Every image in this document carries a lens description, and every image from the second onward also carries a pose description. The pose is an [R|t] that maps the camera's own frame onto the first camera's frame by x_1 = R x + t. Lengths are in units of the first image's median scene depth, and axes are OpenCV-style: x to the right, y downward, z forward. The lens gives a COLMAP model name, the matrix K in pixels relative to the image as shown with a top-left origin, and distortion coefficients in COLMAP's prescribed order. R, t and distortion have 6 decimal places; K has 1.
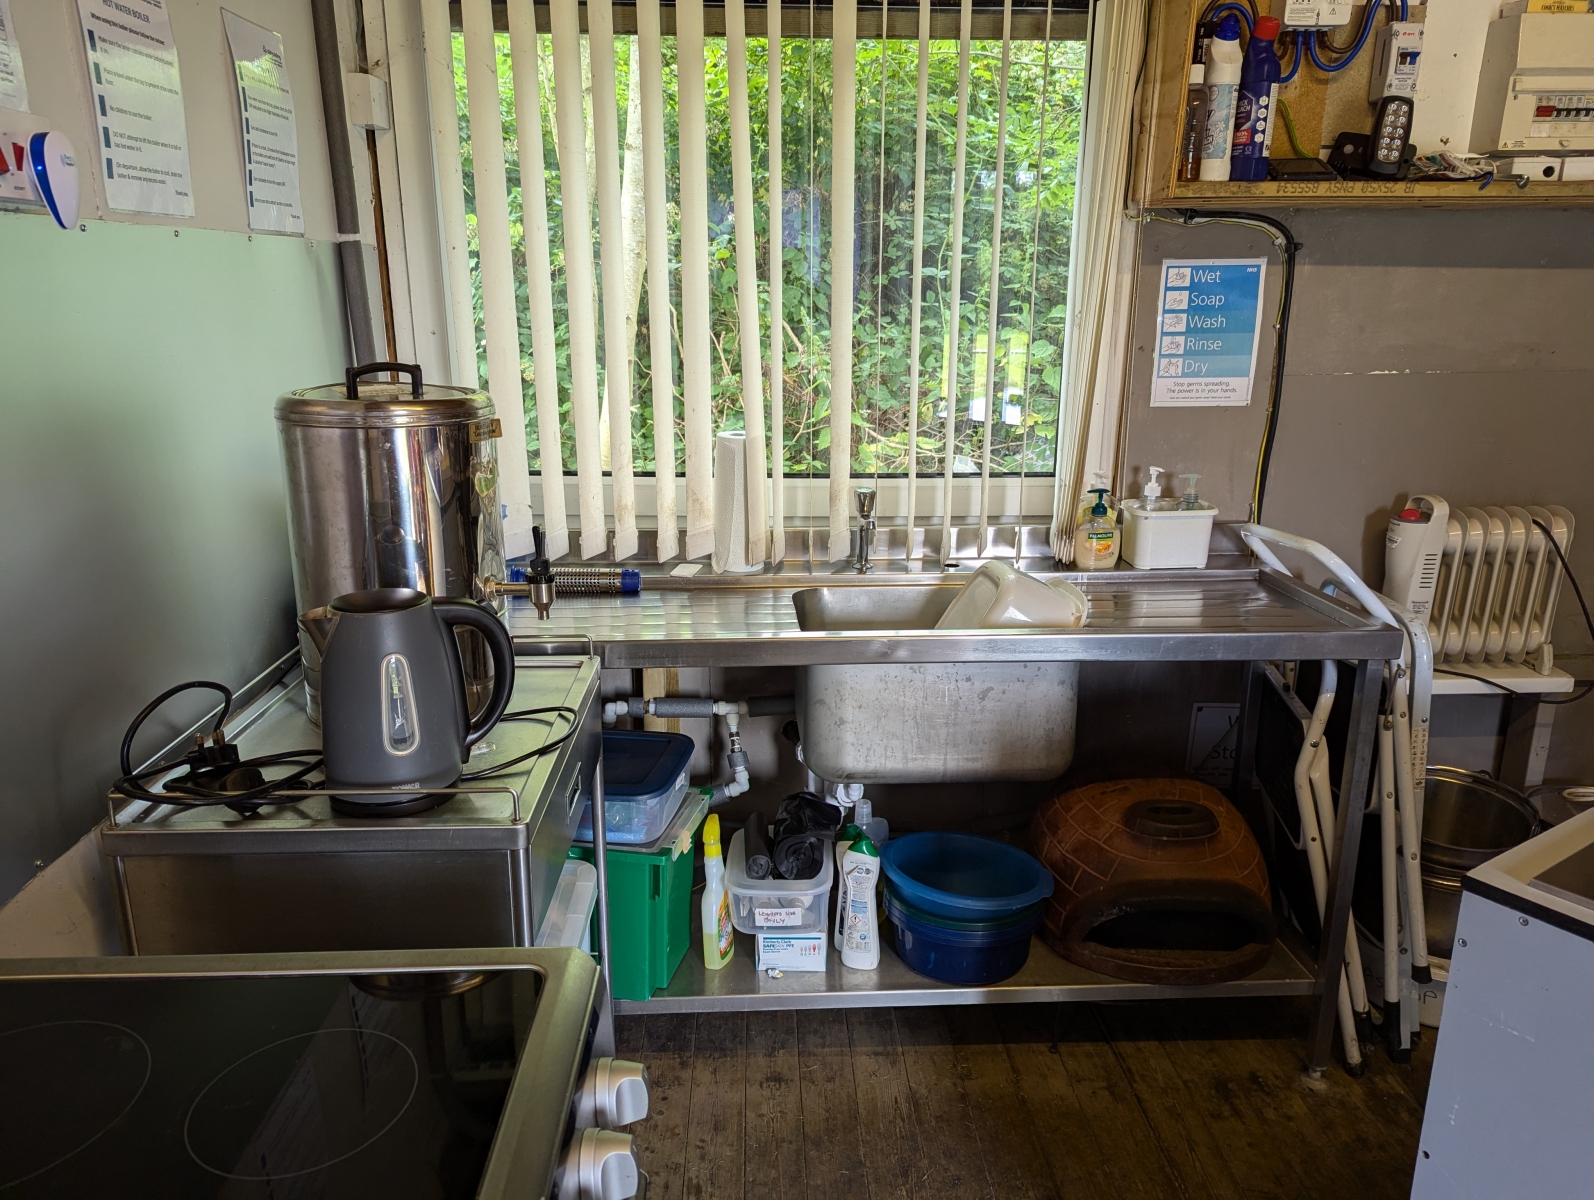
lens RADIAL K [[1109.3, 0, 793.2], [0, 1109.3, 599.2], [0, 0, 1]] dist [0.031930, -0.004744]
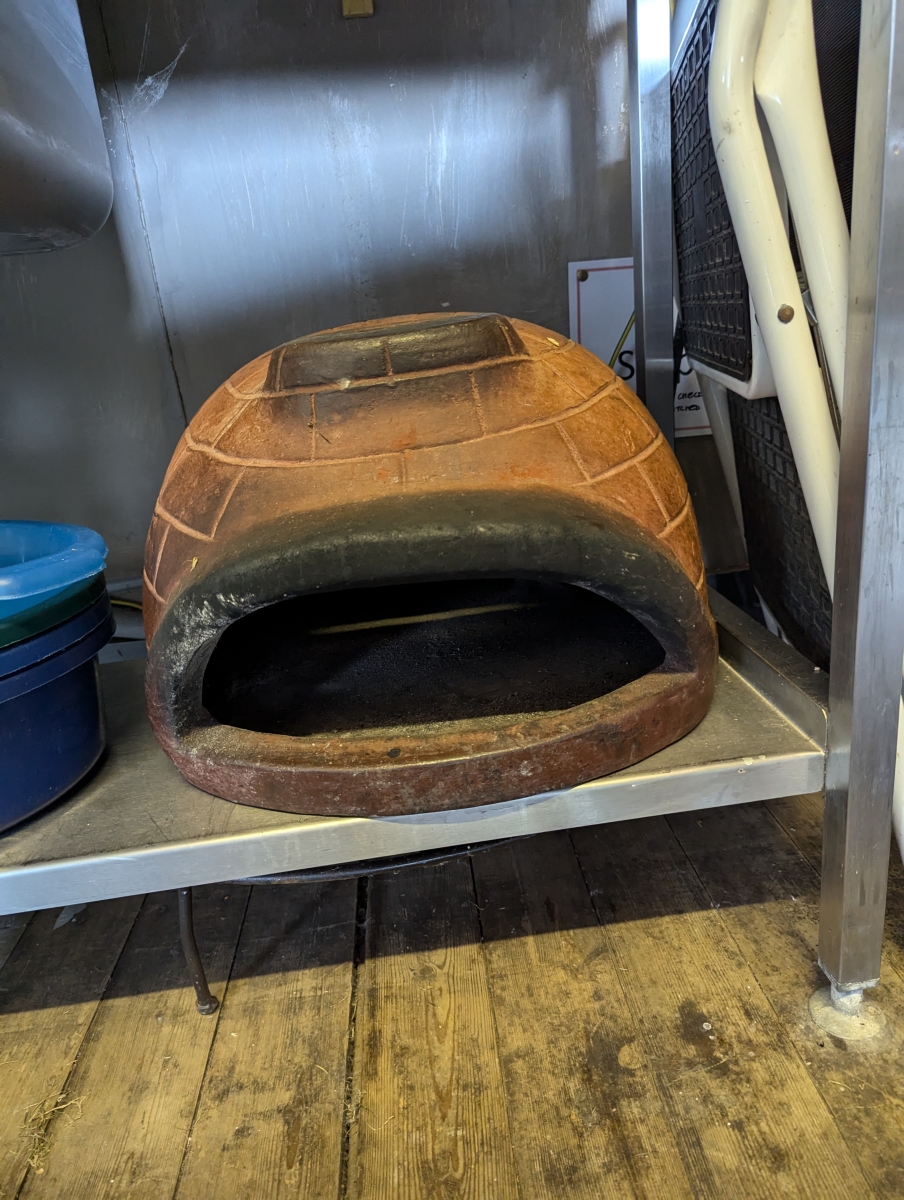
lens RADIAL K [[863.7, 0, 455.7], [0, 863.7, 602.3], [0, 0, 1]] dist [0.023206, -0.014190]
pose [[0.993547, -0.112890, 0.011001, 0.347810], [0.111837, 0.991190, 0.070954, 0.258032], [-0.018914, -0.069266, 0.997419, 0.723759]]
